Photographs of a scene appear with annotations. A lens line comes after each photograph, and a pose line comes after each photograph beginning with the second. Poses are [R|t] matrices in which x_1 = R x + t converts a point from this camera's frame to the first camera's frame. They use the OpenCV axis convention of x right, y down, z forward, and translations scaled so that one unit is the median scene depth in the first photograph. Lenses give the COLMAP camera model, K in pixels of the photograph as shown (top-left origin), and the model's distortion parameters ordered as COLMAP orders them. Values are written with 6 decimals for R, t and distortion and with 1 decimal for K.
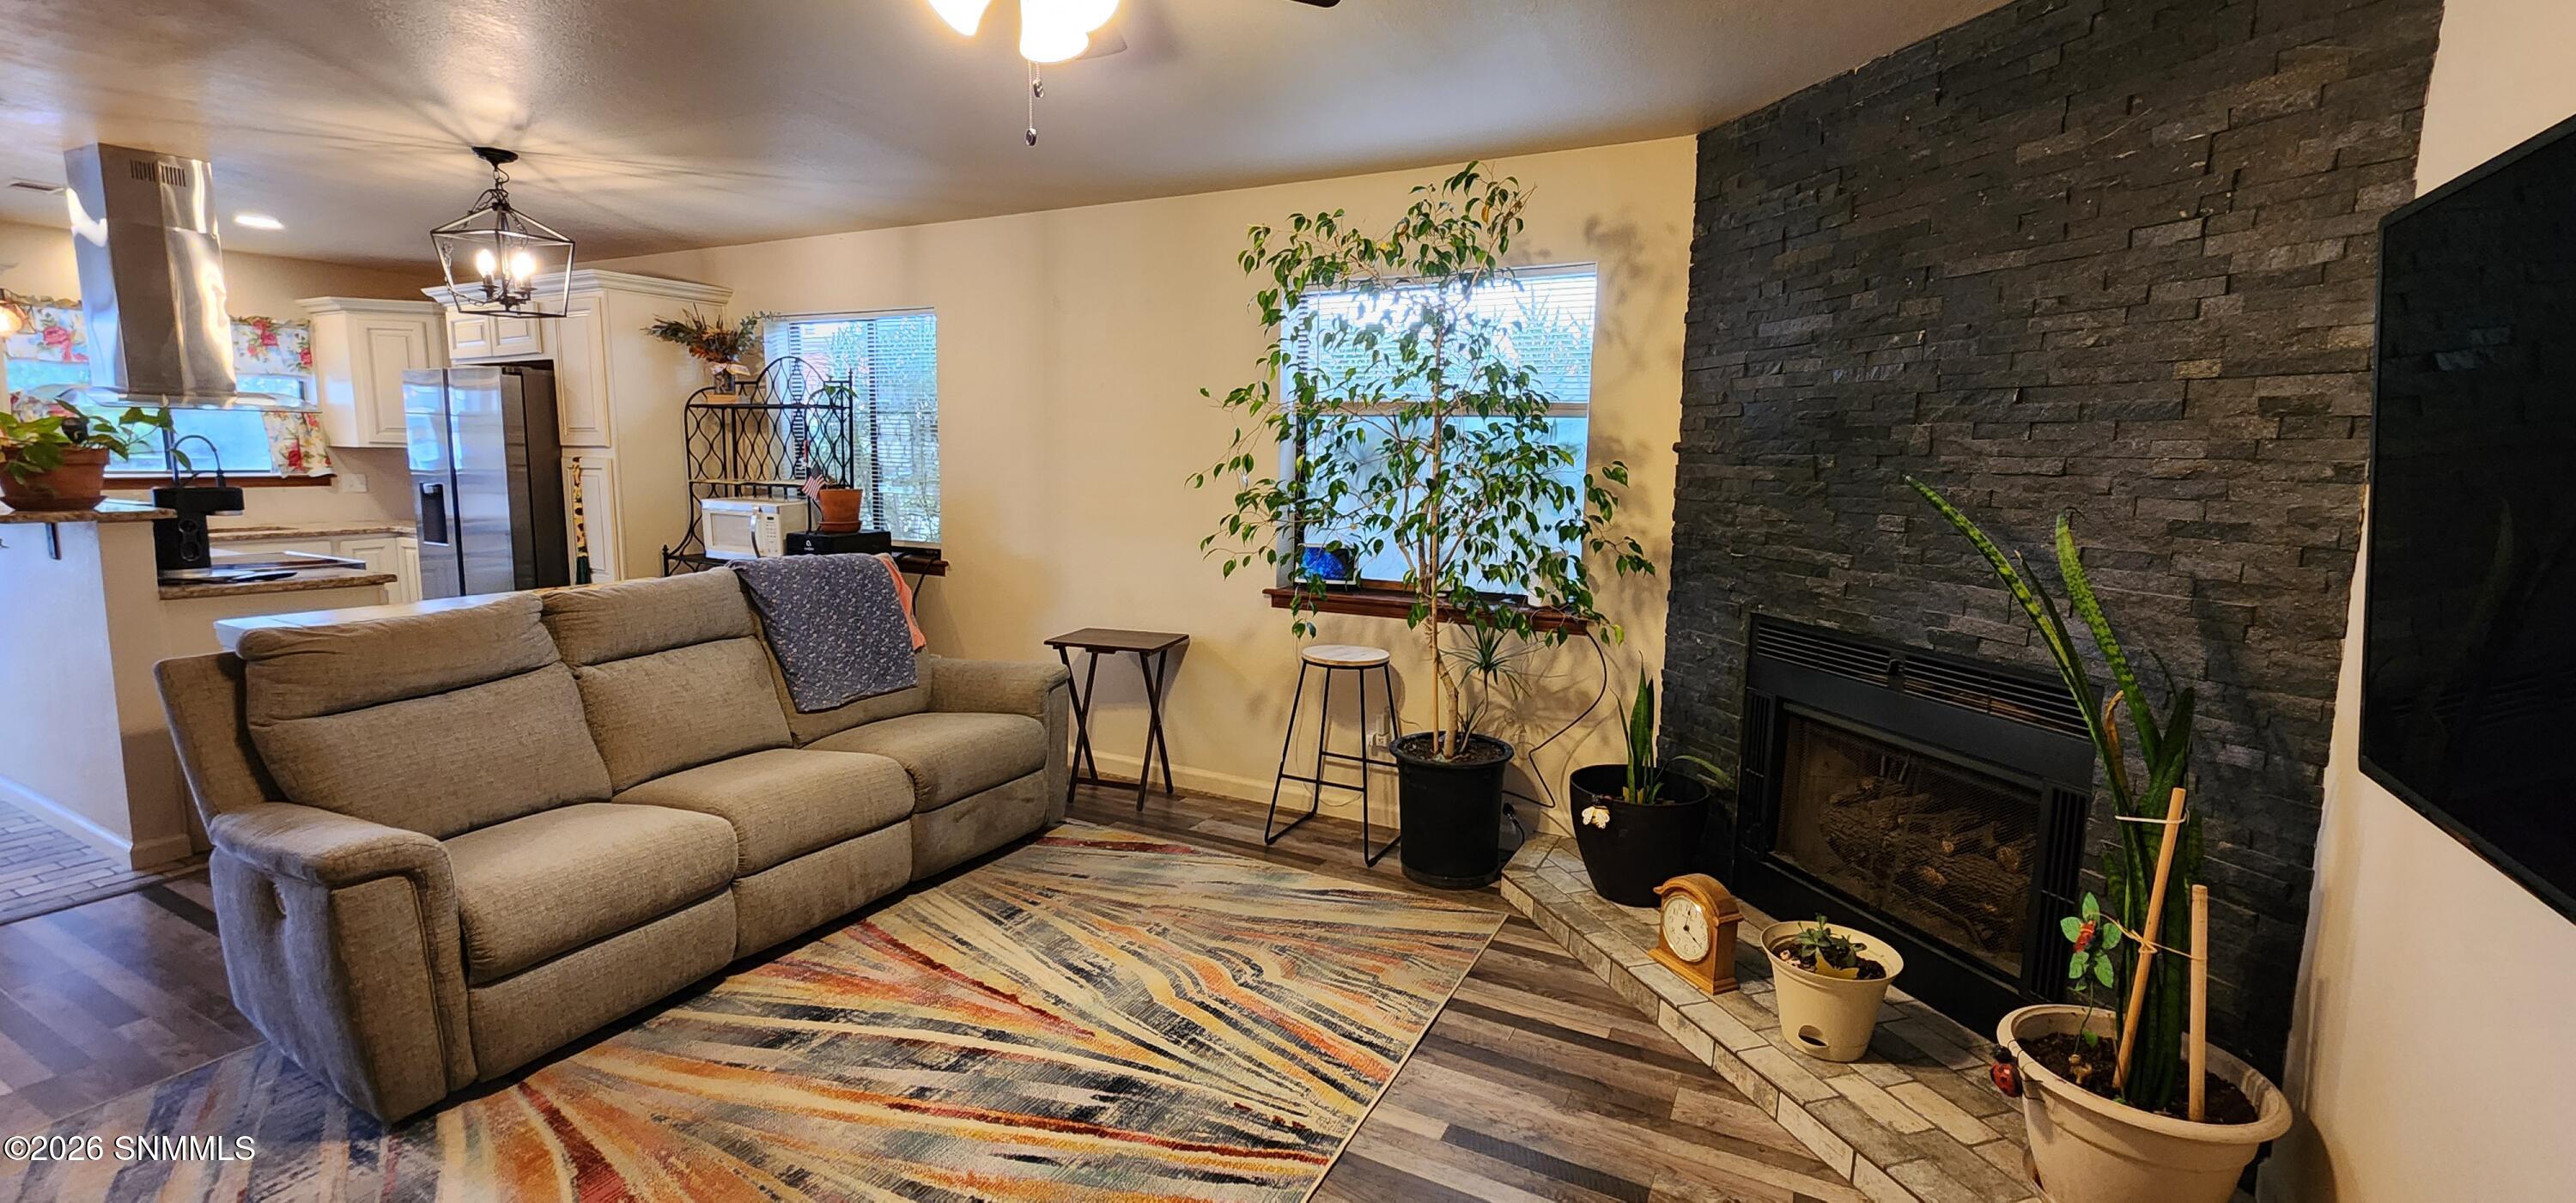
lens RADIAL K [[1056.0, 0, 1290.3], [0, 1056.0, 589.4], [0, 0, 1]] dist [0.001380, 0.000281]
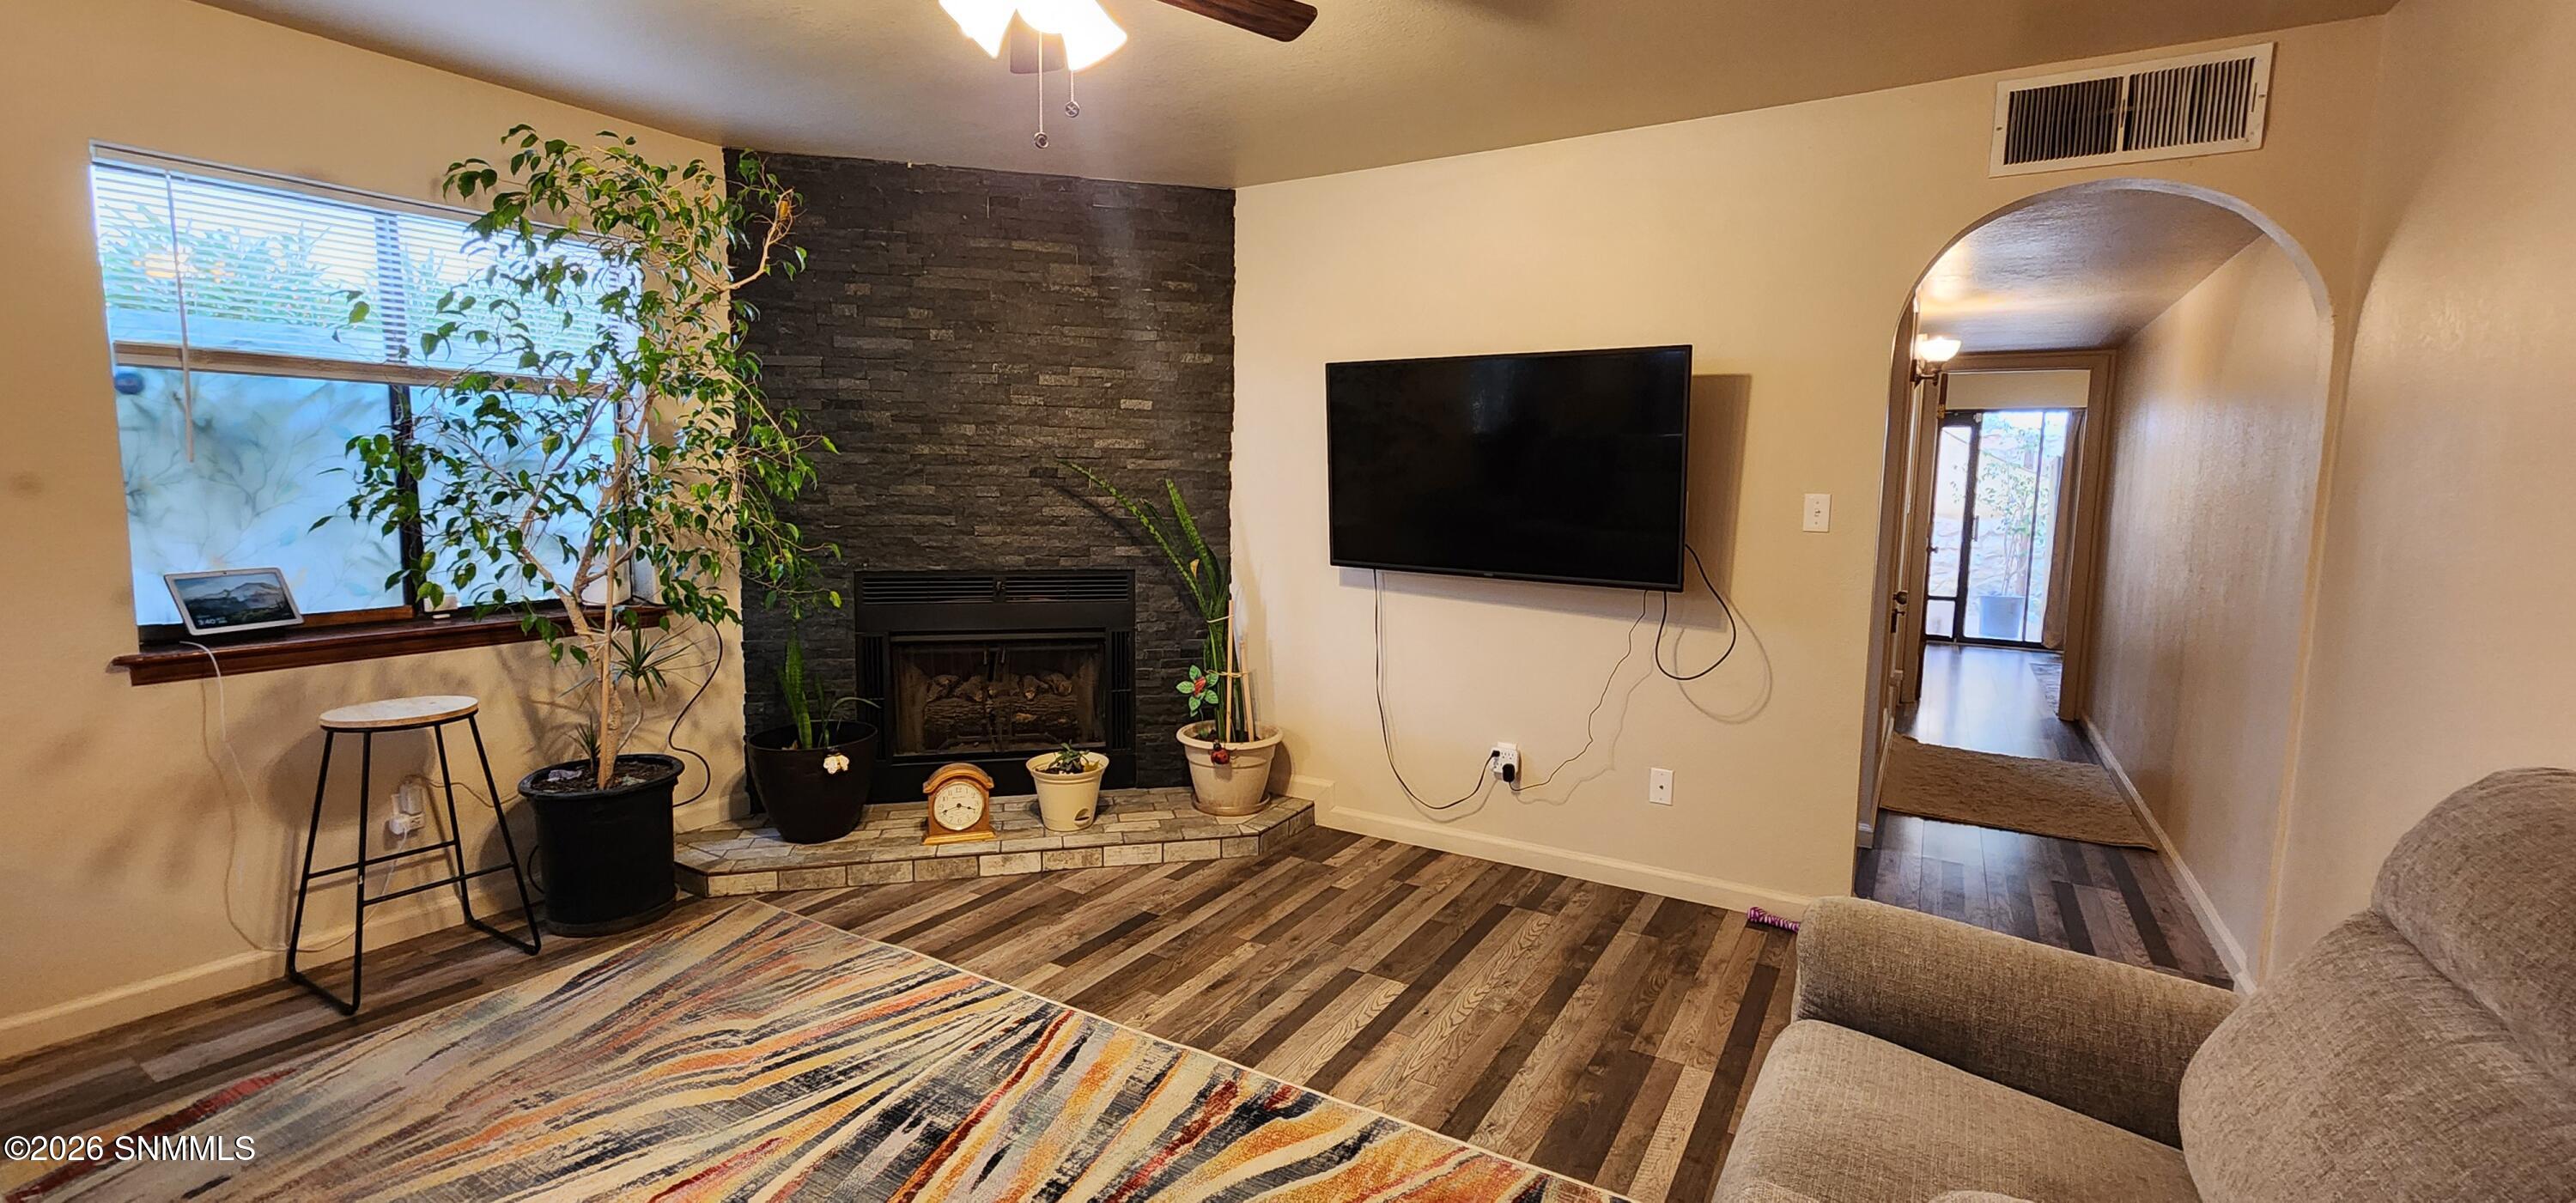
lens RADIAL K [[1073.8, 0, 1281.8], [0, 1073.8, 586.4], [0, 0, 1]] dist [0.000400, -0.000141]
pose [[0.063852, -0.115598, 0.991242, -0.843428], [0.117102, 0.987275, 0.107592, -0.041598], [-0.991065, 0.109206, 0.076576, 0.448262]]
